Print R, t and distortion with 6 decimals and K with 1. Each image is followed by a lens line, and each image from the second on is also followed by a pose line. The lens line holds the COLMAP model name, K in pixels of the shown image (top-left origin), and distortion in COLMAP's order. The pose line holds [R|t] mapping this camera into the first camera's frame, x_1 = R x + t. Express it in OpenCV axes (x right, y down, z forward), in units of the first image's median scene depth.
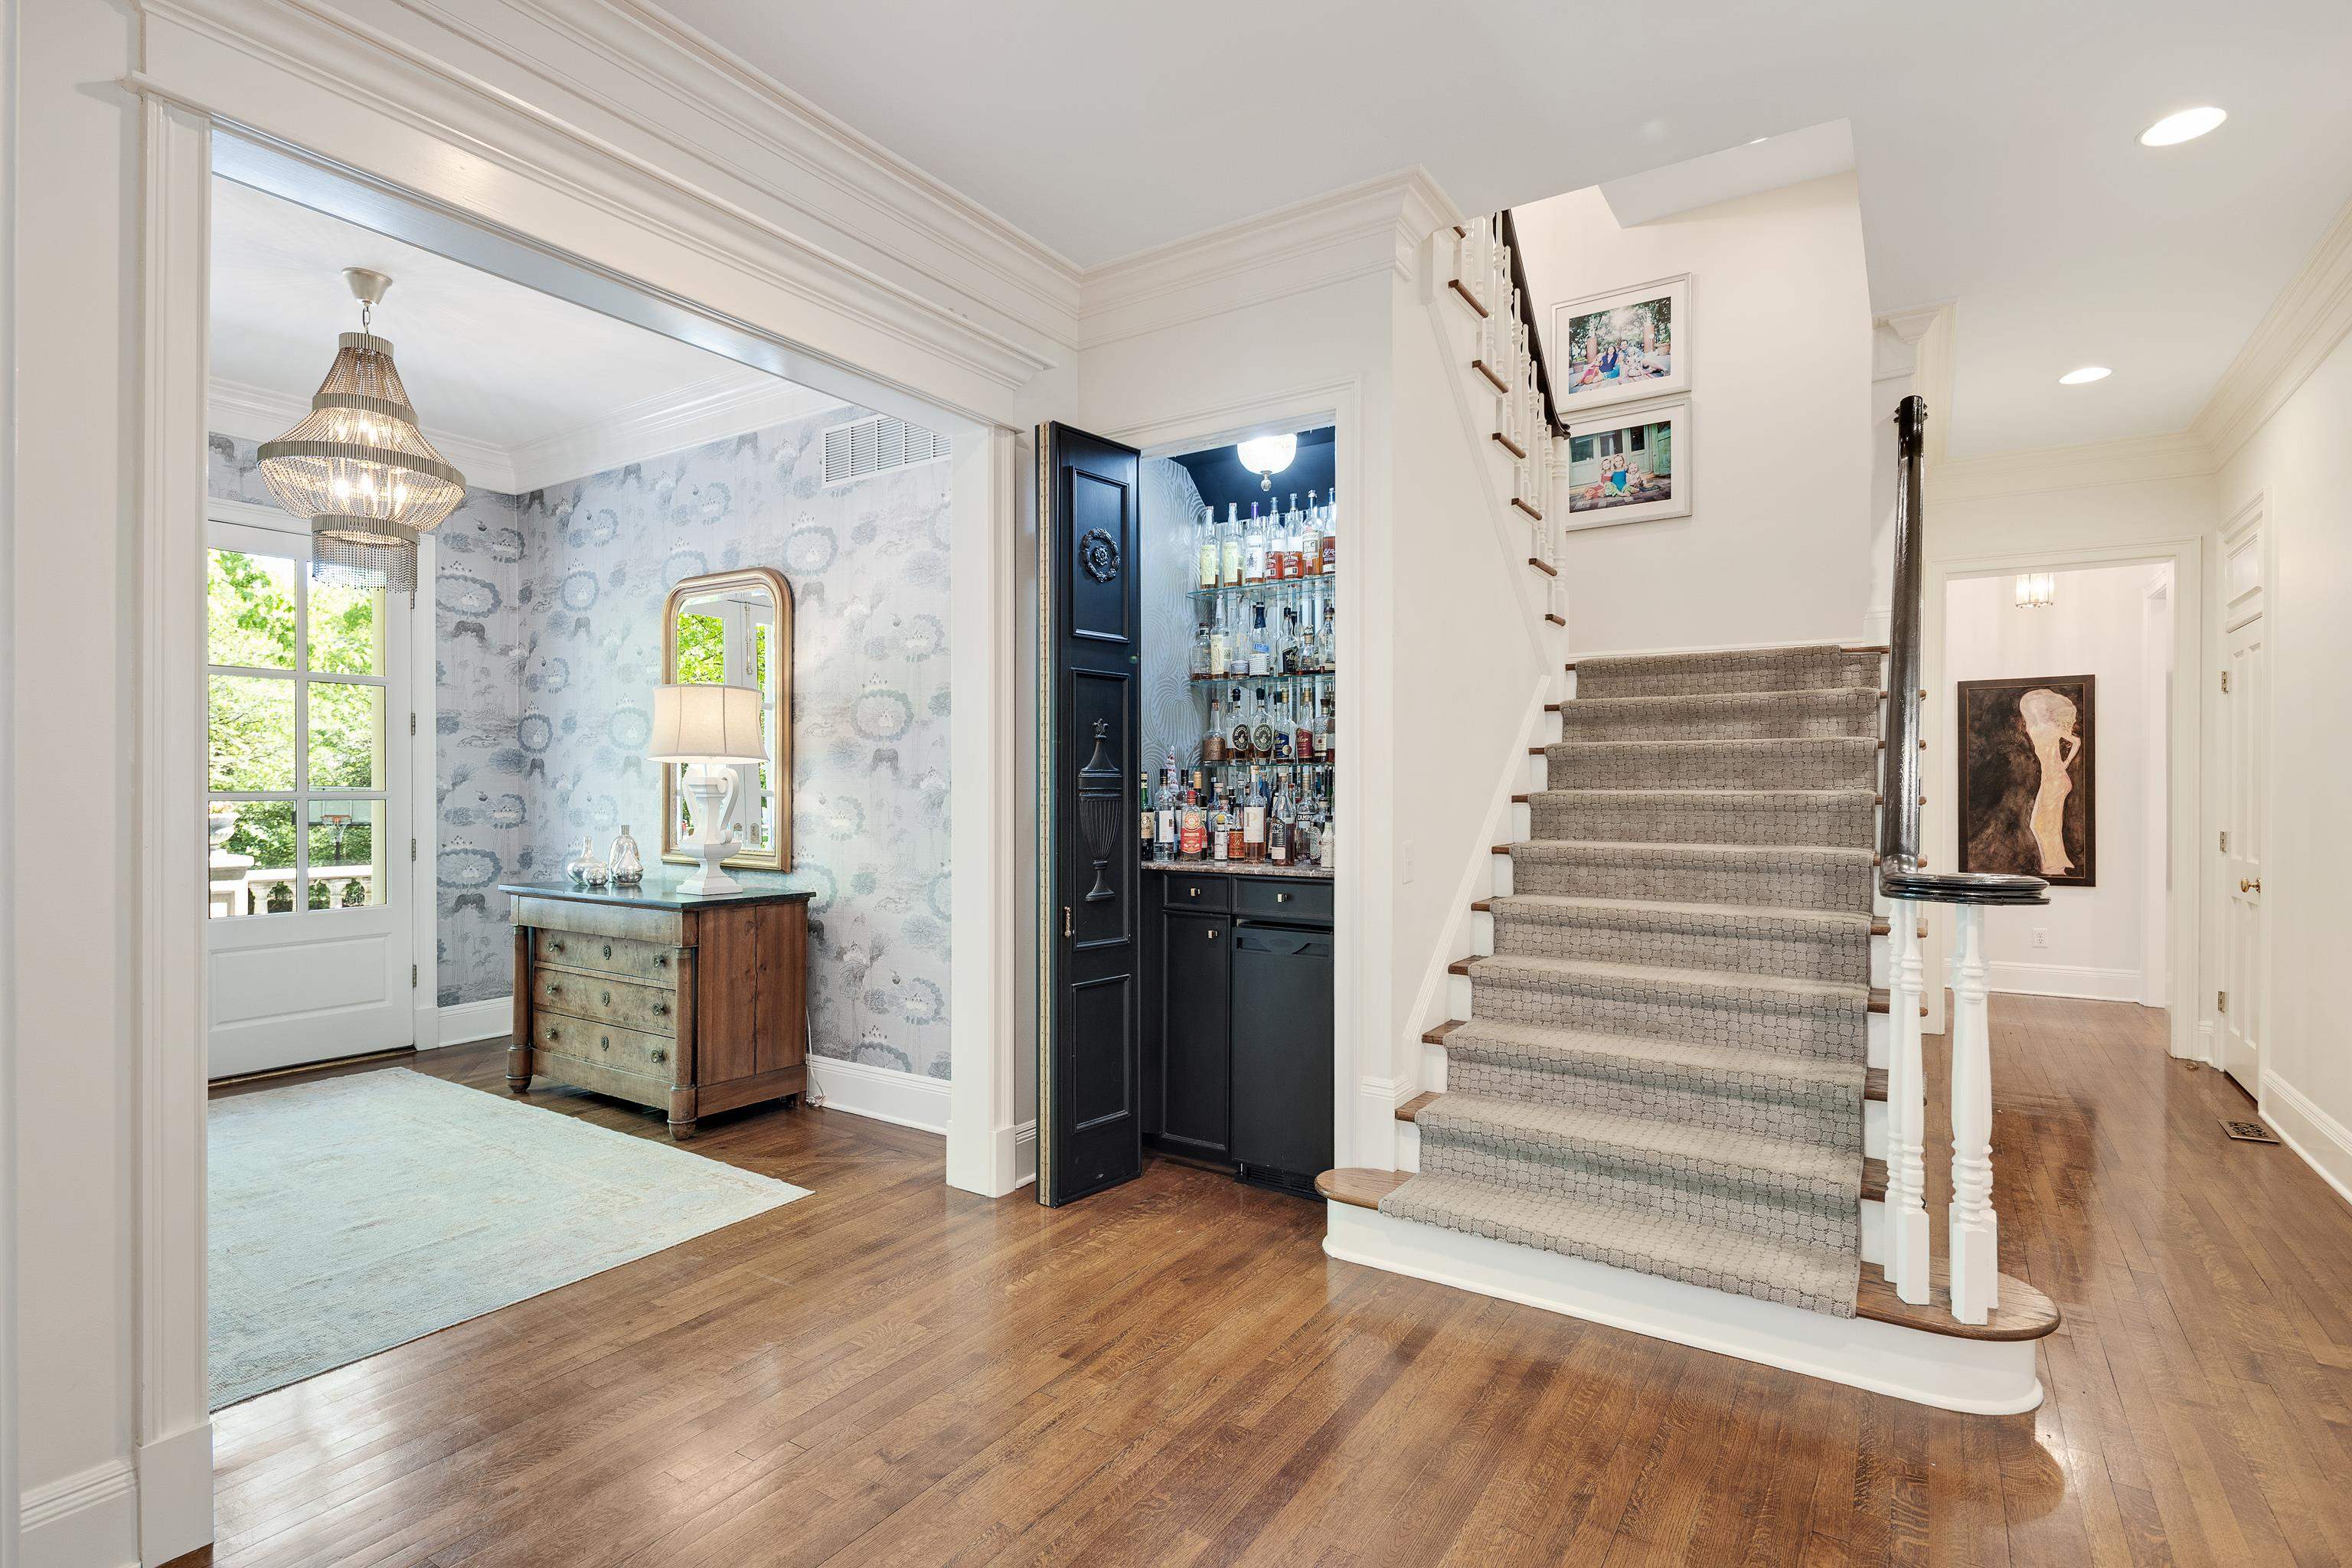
lens RADIAL K [[1128.6, 0, 1148.1], [0, 1128.6, 782.8], [0, 0, 1]] dist [0.000530, -0.000048]
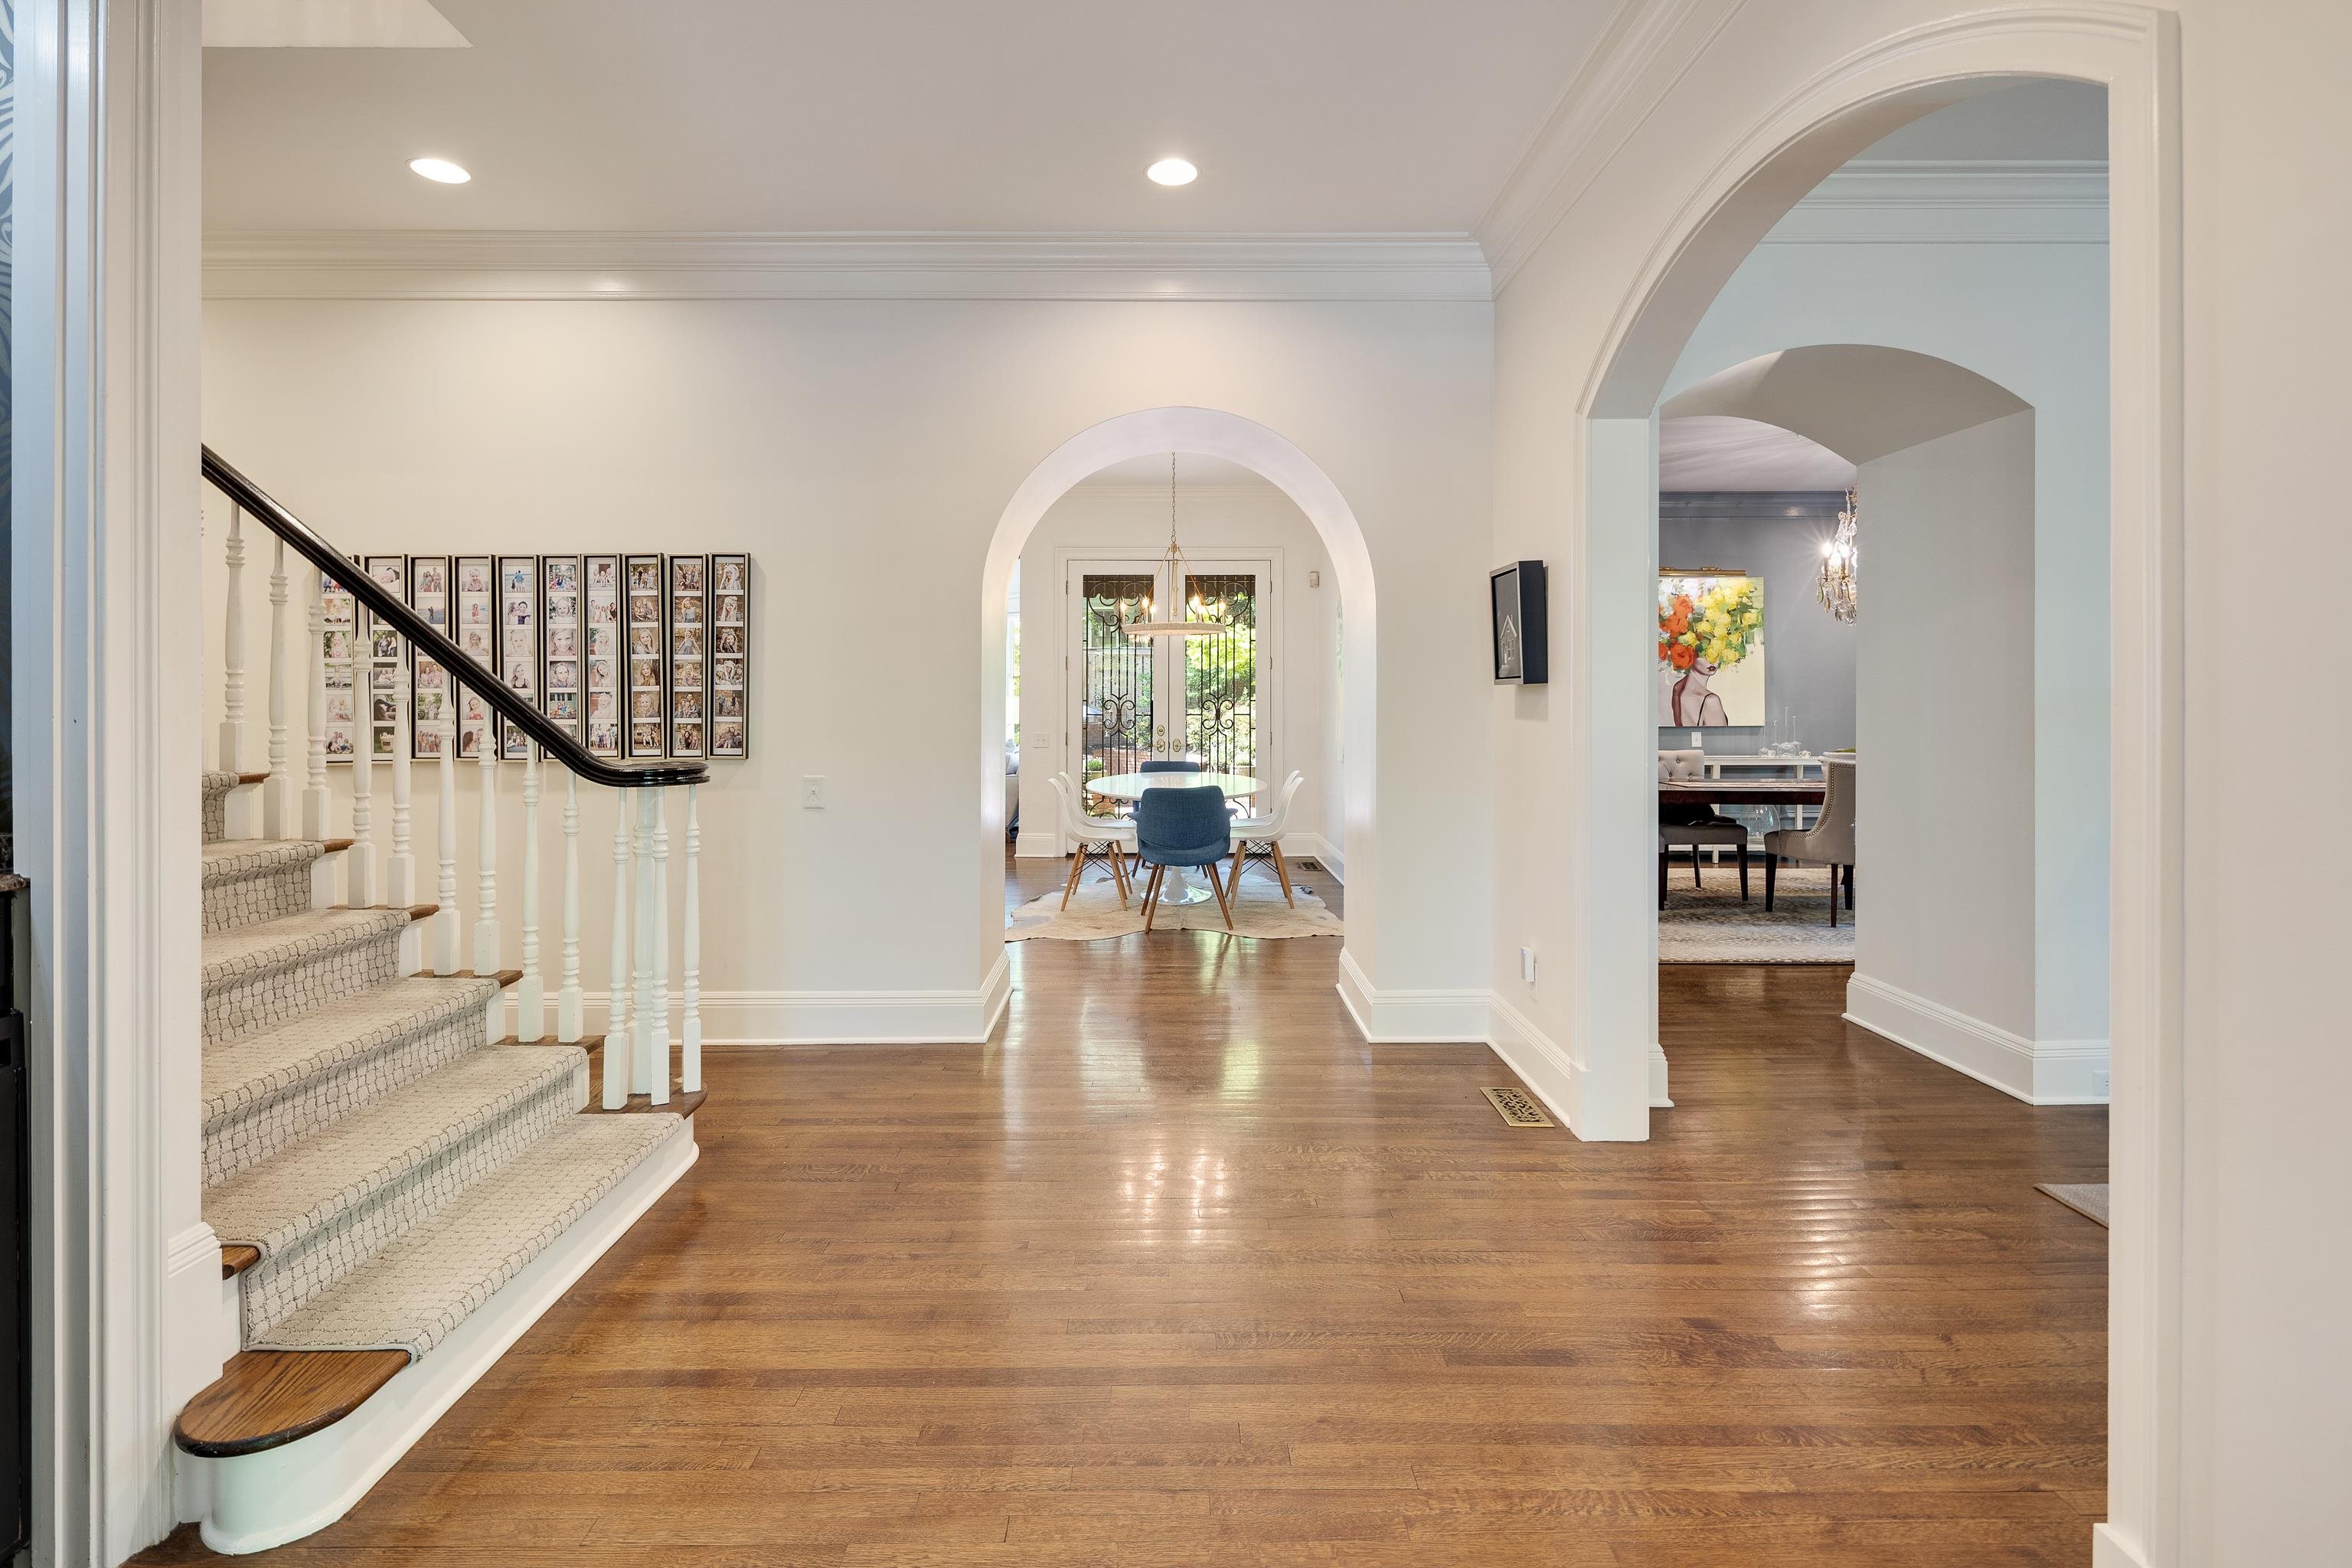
lens RADIAL K [[1141.2, 0, 1174.9], [0, 1141.2, 704.7], [0, 0, 1]] dist [0.000783, 0.000117]
pose [[-0.574988, -0.006574, 0.818135, -0.736045], [-0.009616, 0.999953, 0.001277, 0.004744], [-0.818105, -0.007133, -0.575025, 1.326464]]
